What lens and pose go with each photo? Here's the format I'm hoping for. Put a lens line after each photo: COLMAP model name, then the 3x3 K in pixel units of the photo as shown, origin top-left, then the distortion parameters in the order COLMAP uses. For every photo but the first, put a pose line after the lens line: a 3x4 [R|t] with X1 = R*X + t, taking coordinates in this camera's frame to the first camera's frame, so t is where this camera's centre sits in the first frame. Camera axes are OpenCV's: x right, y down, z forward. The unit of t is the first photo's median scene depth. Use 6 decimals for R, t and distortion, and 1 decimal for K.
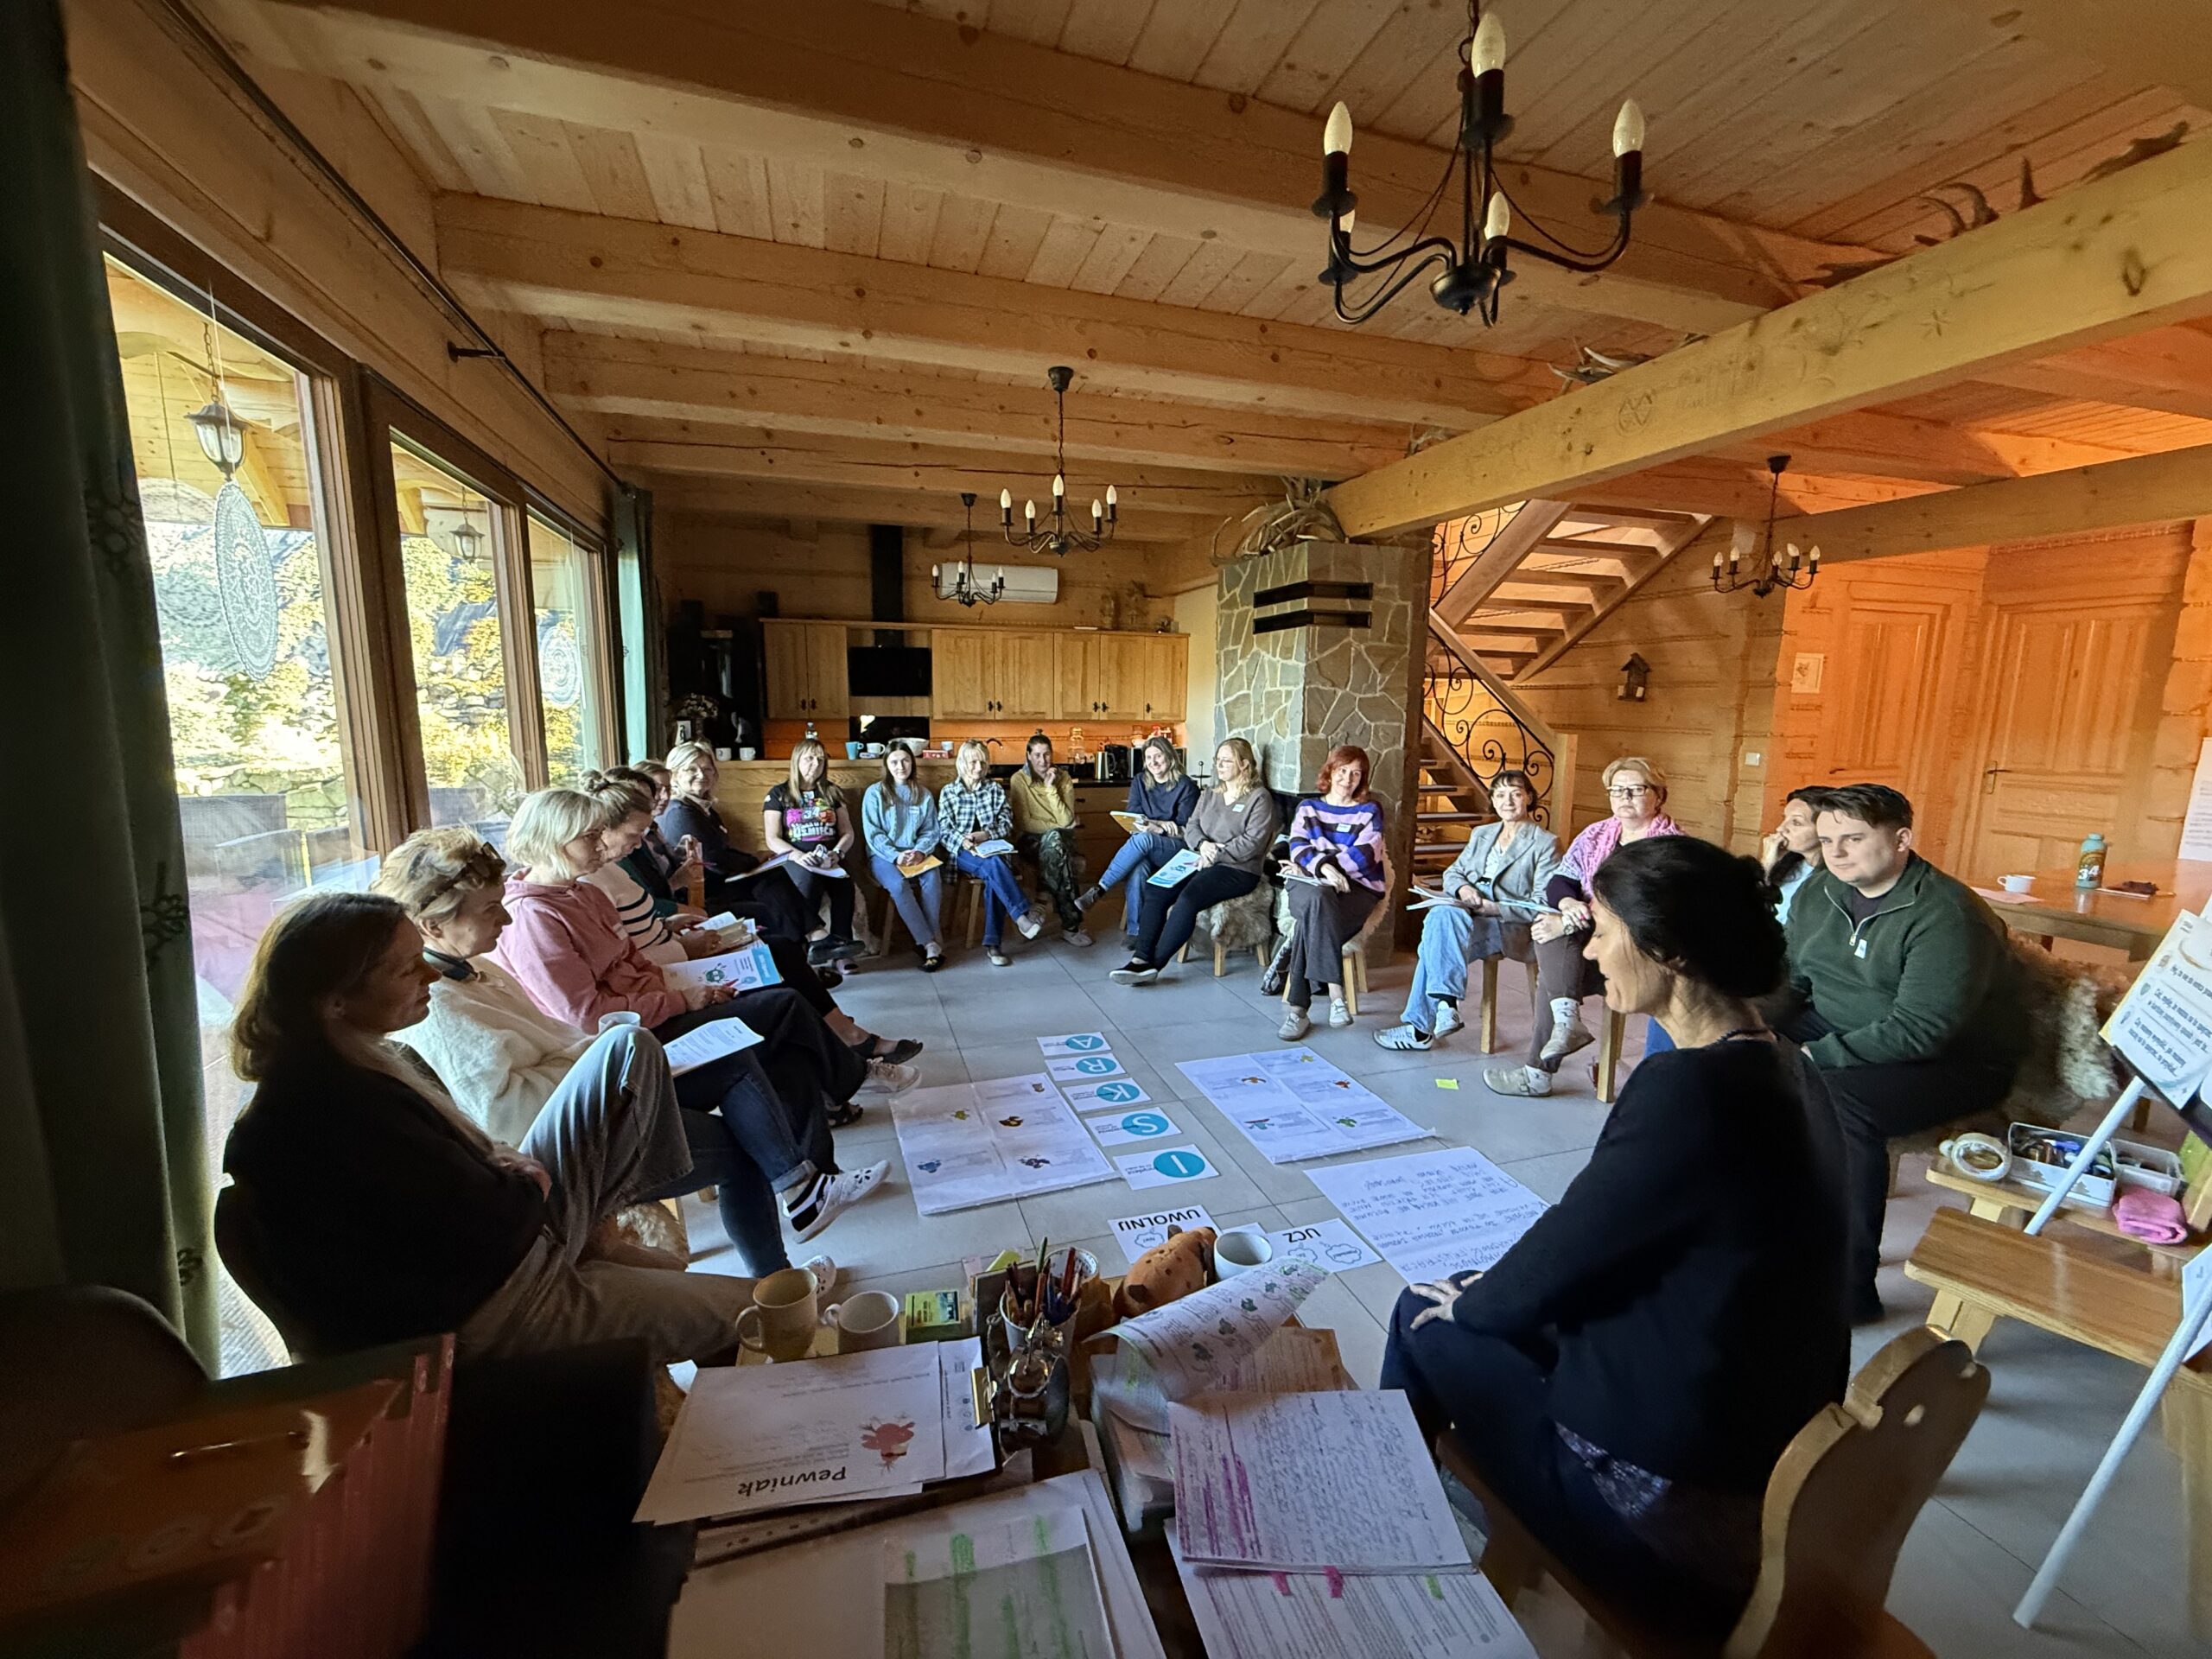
lens RADIAL K [[877.1, 0, 1106.0], [0, 877.1, 829.5], [0, 0, 1]] dist [-0.000516, -0.000028]
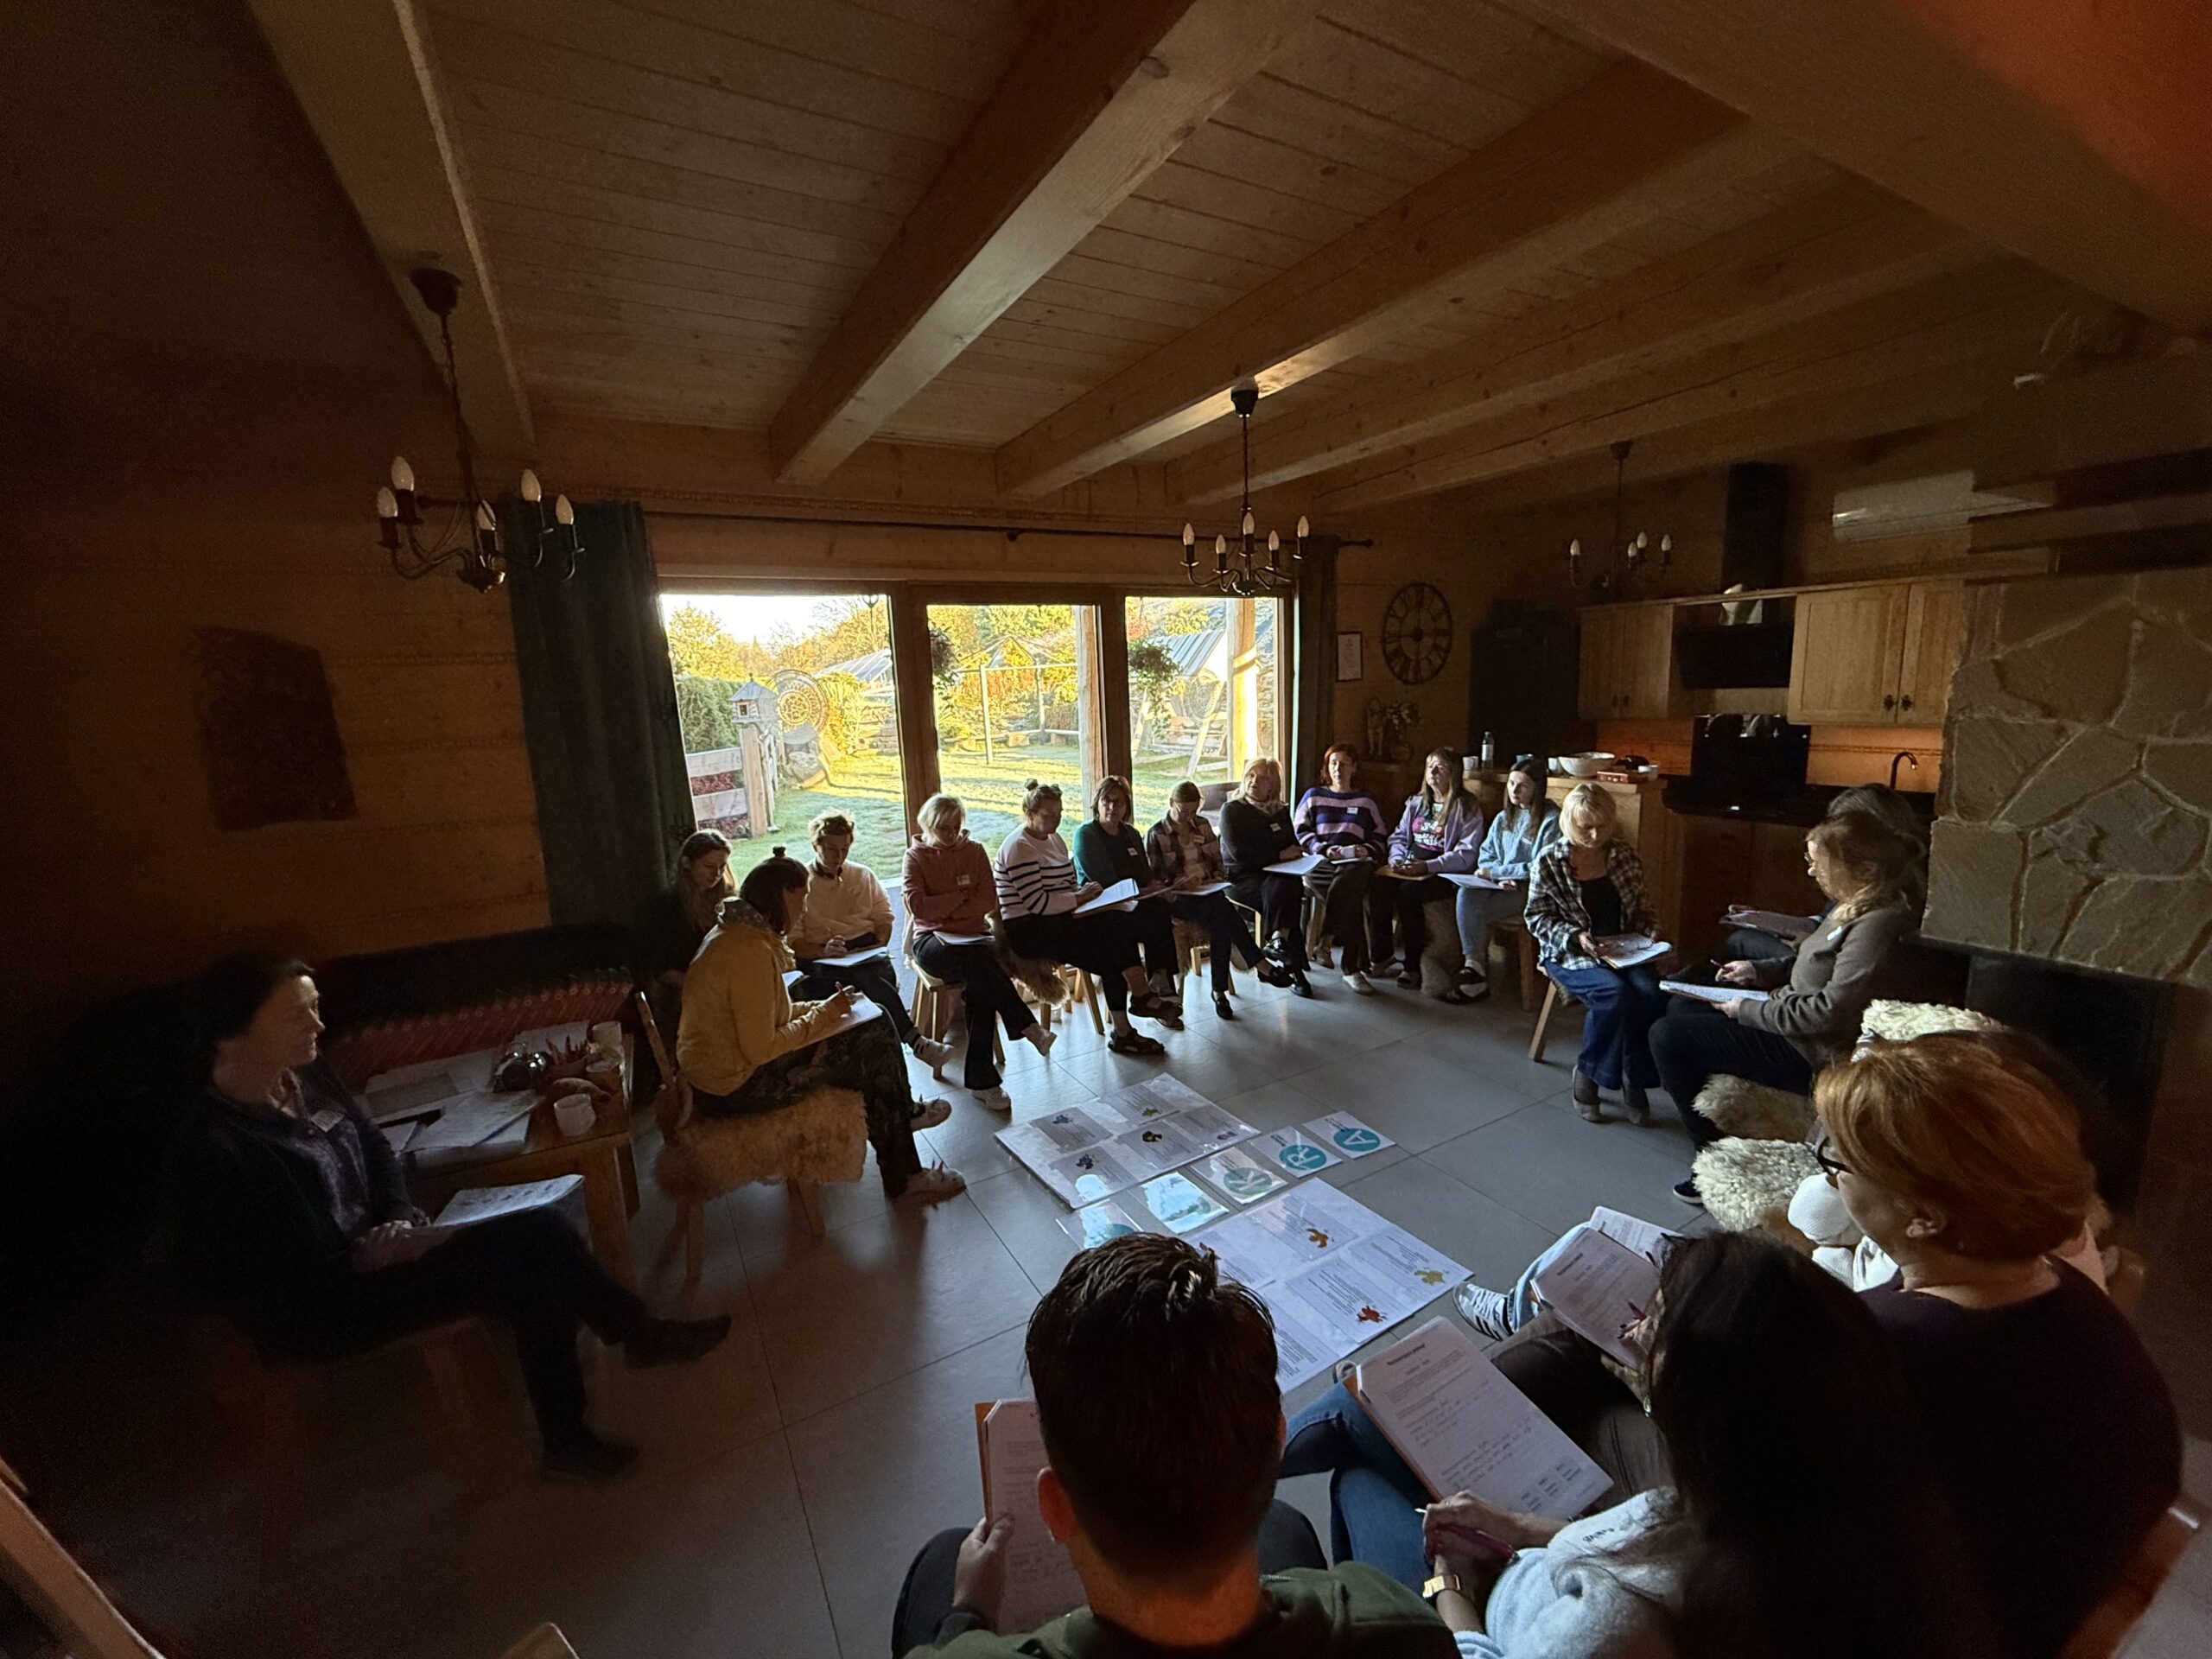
lens RADIAL K [[877.1, 0, 1106.0], [0, 877.1, 829.5], [0, 0, 1]] dist [-0.000516, -0.000028]
pose [[0.213093, 0.152037, -0.965130, 0.588637], [-0.095435, 0.986334, 0.134306, -0.123281], [0.972360, 0.063488, 0.224691, 0.459810]]
